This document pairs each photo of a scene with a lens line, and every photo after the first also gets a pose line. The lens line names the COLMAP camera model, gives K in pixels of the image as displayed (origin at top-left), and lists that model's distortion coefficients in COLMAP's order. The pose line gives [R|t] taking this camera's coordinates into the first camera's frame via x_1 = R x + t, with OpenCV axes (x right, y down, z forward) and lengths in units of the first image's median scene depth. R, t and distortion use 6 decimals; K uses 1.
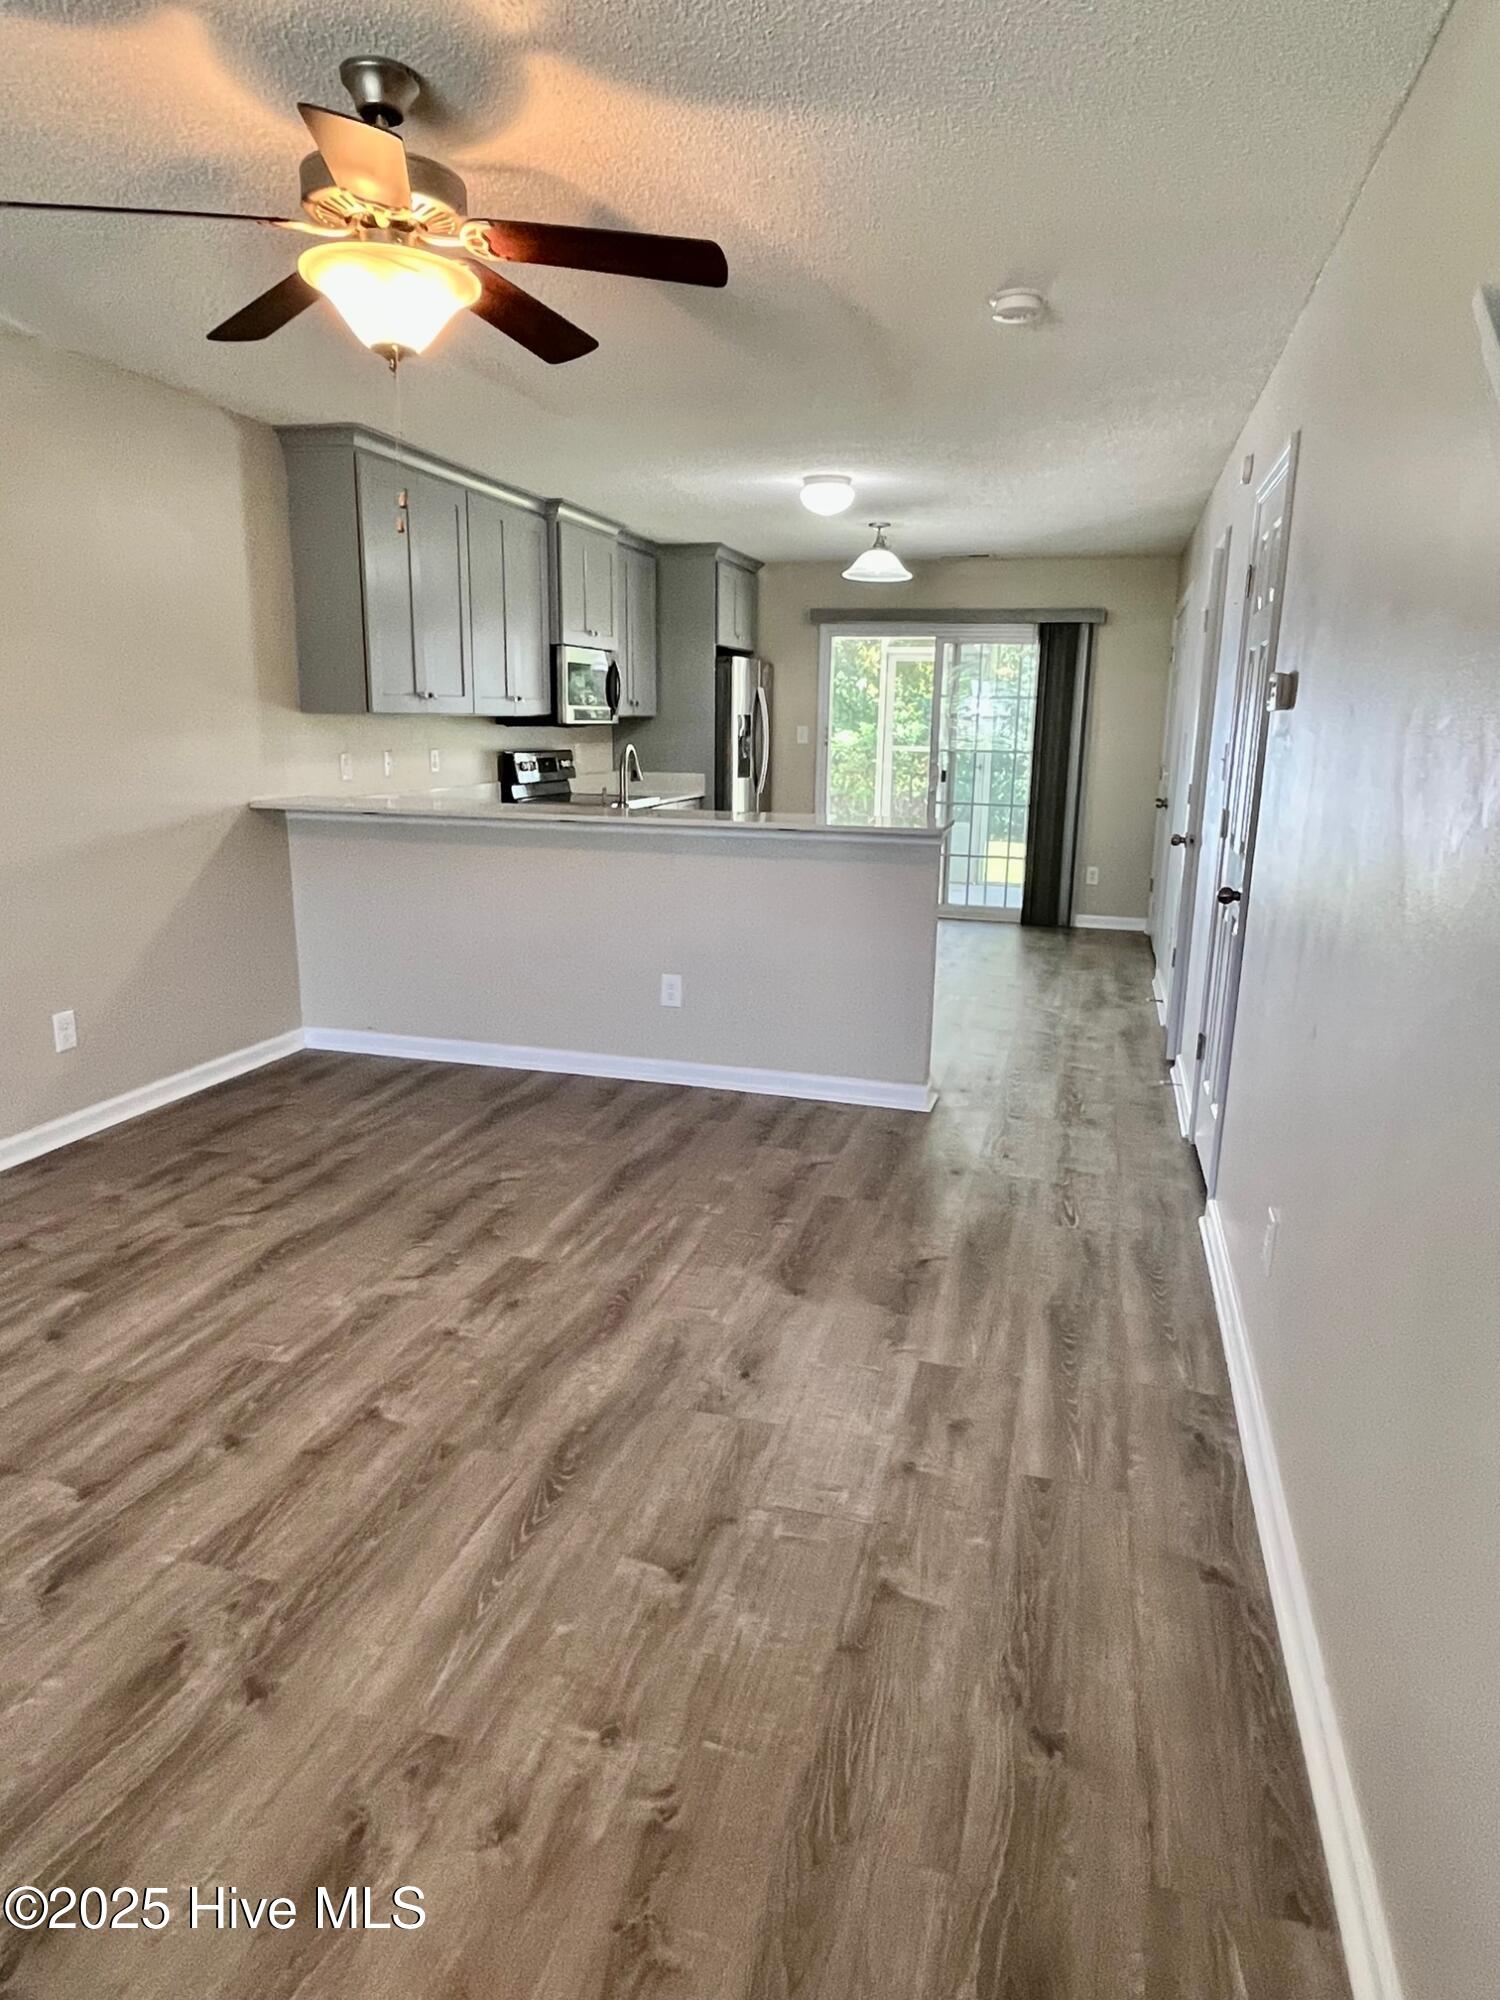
lens RADIAL K [[1170.2, 0, 744.6], [0, 1170.2, 992.3], [0, 0, 1]] dist [0.008734, -0.001095]
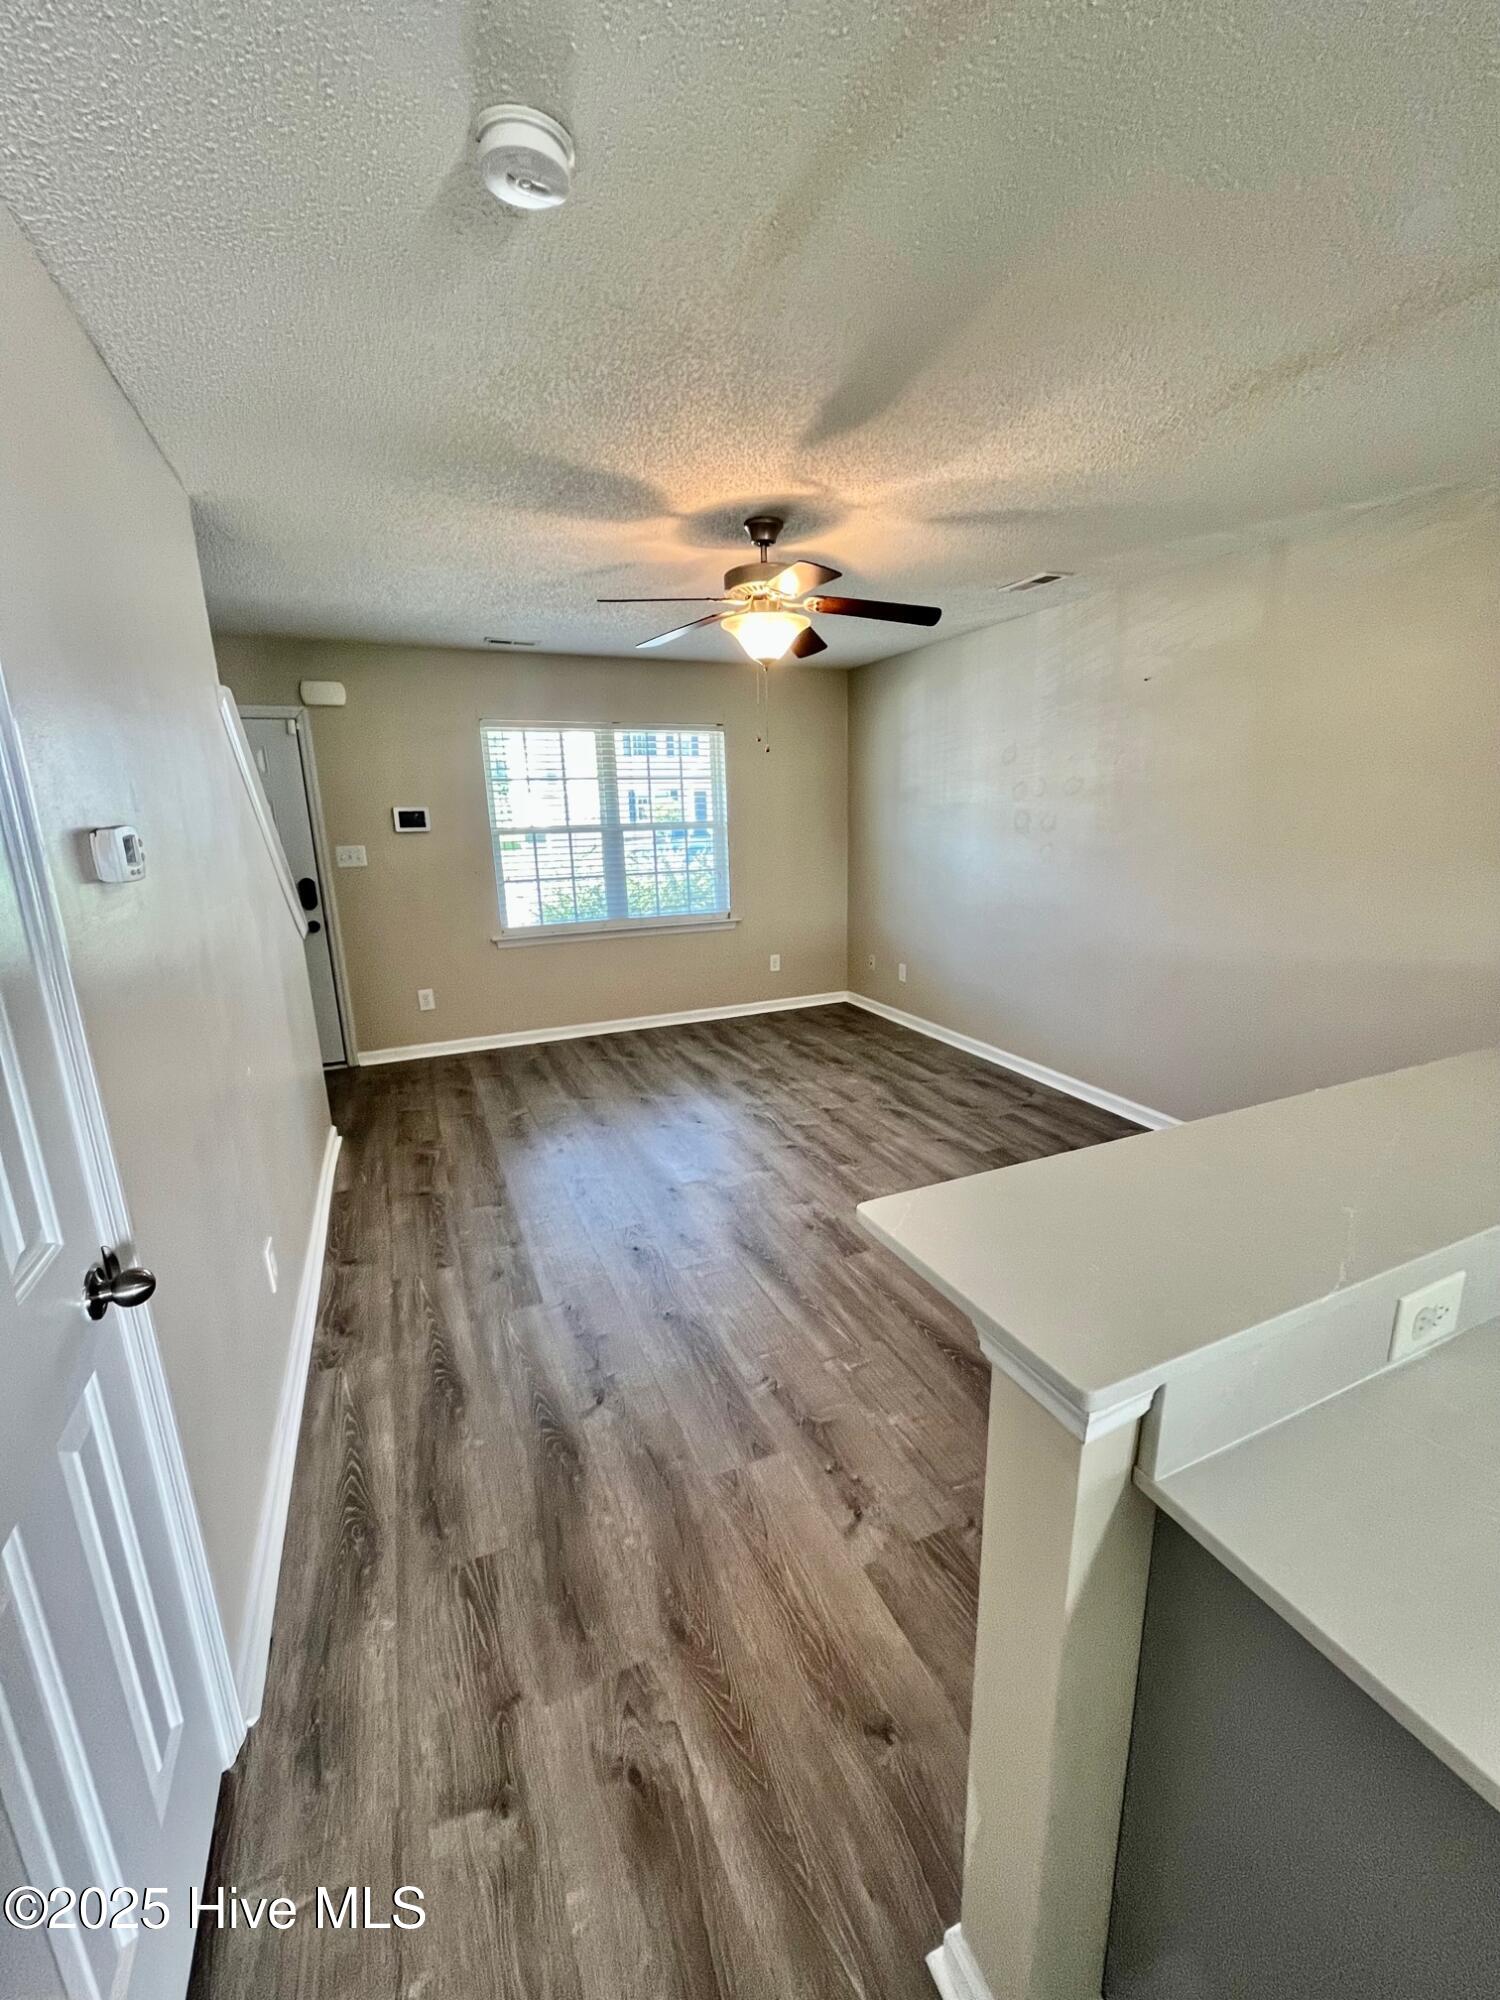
lens RADIAL K [[811.0, 0, 740.7], [0, 811.0, 1001.2], [0, 0, 1]] dist [-0.003163, -0.000162]
pose [[-0.770067, 0.147384, -0.620706, 0.605689], [-0.142692, 0.908508, 0.392749, -0.503656], [0.621801, 0.391013, -0.678581, 1.948534]]
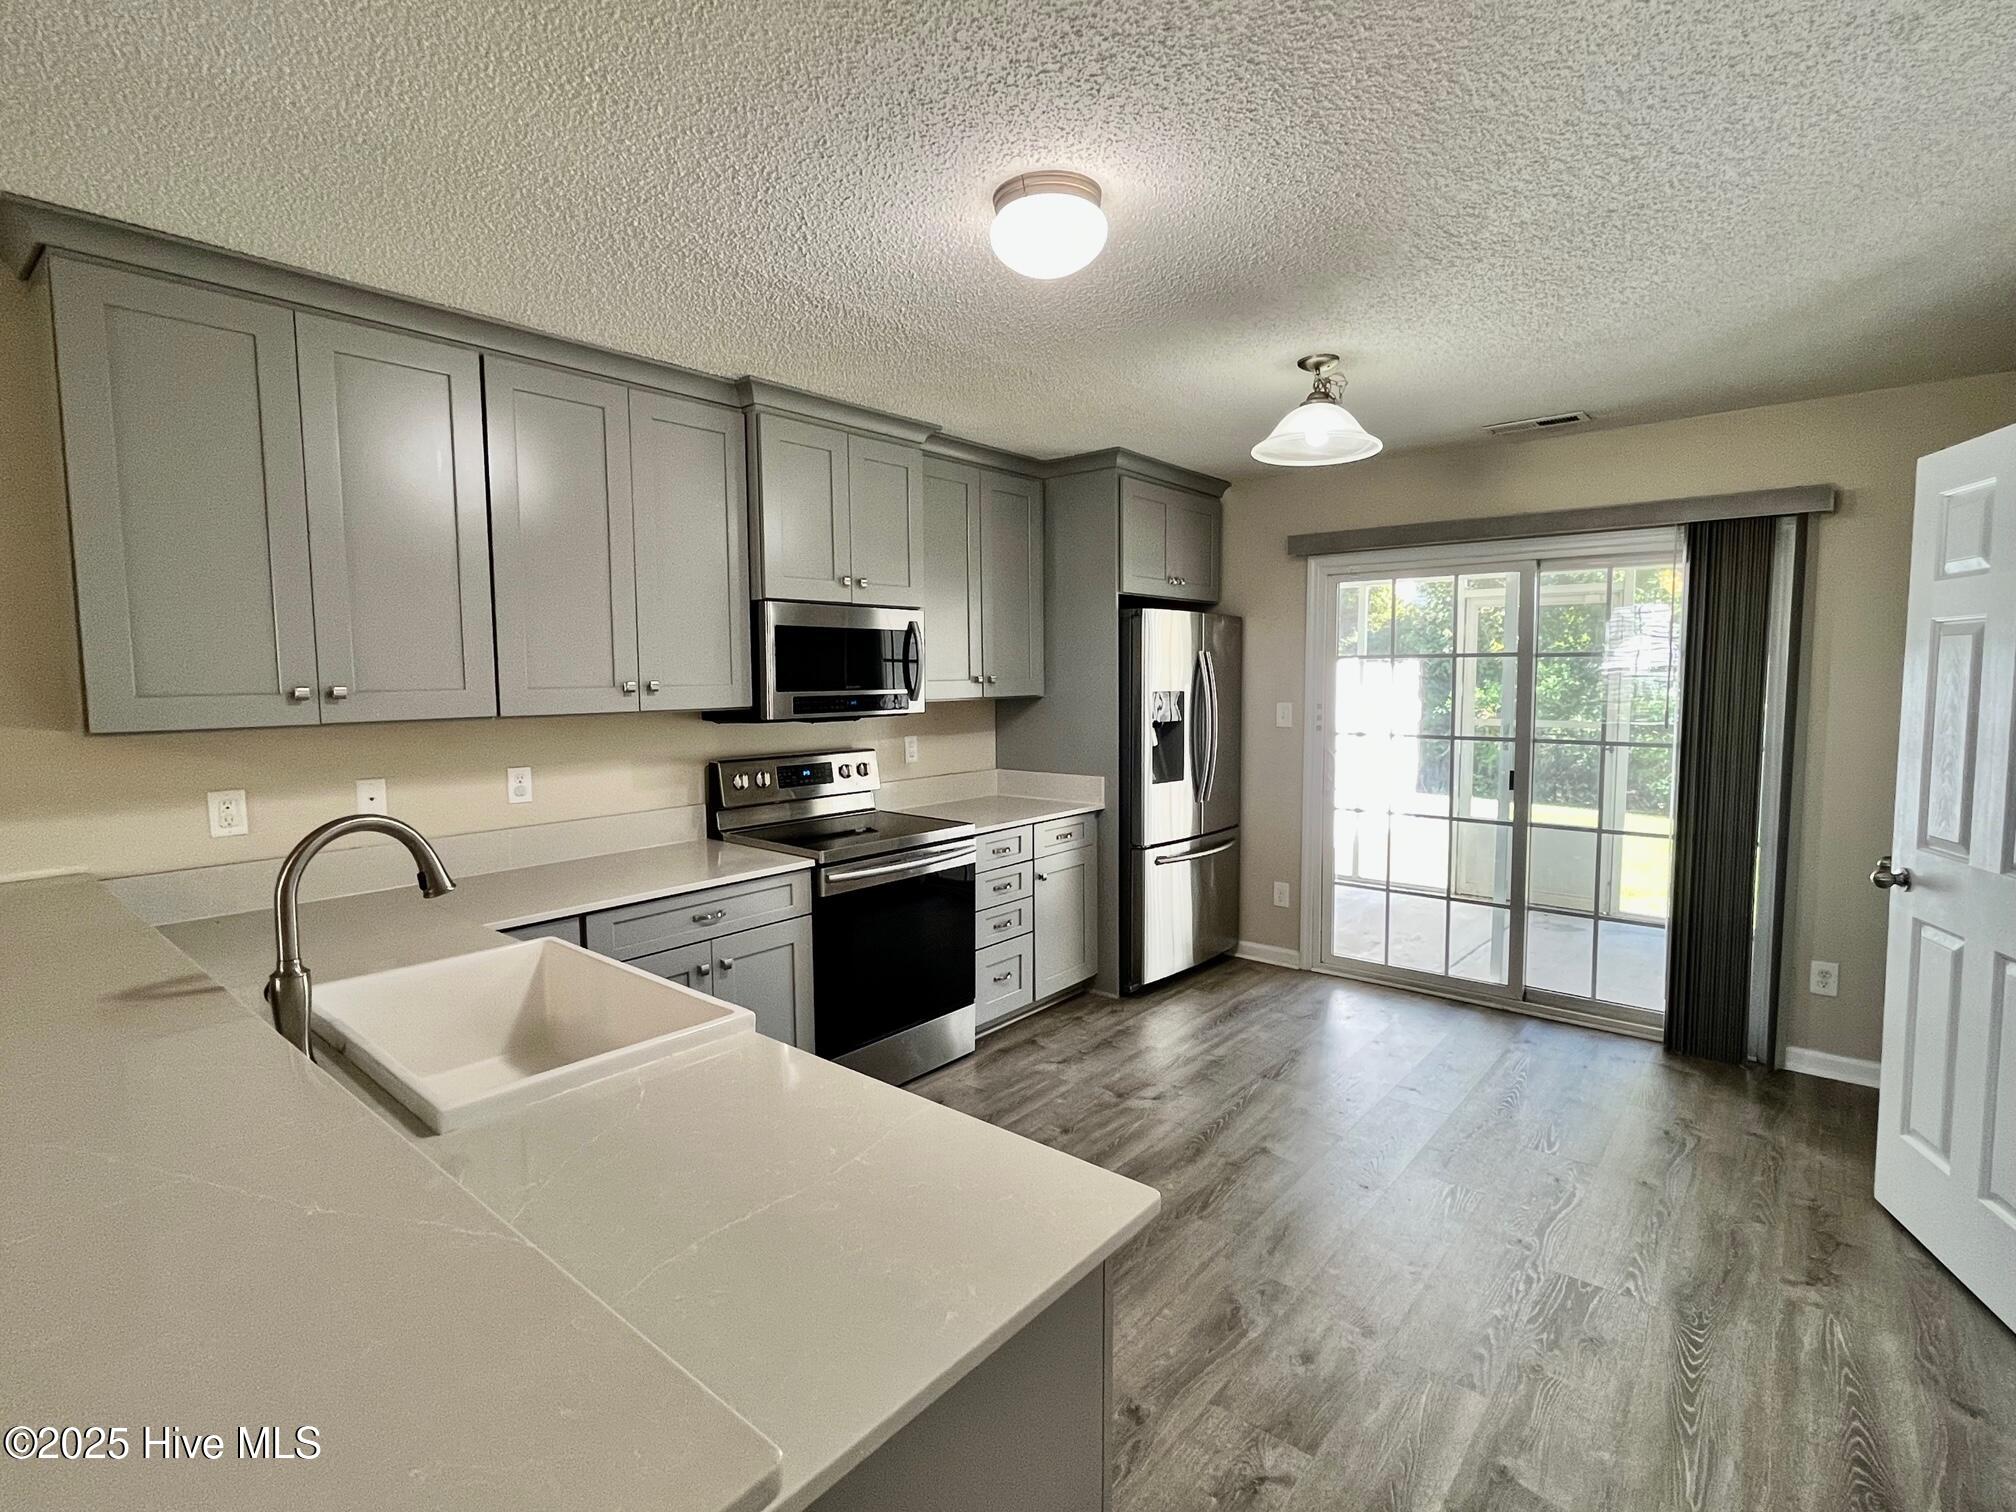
lens RADIAL K [[947.6, 0, 1008.0], [0, 947.6, 761.0], [0, 0, 1]] dist [-0.001604, 0.000646]
pose [[0.914364, 0.010189, -0.404766, 0.001030], [-0.067274, 0.989611, -0.127061, -0.000904], [0.399266, 0.143410, 0.905550, 0.003522]]
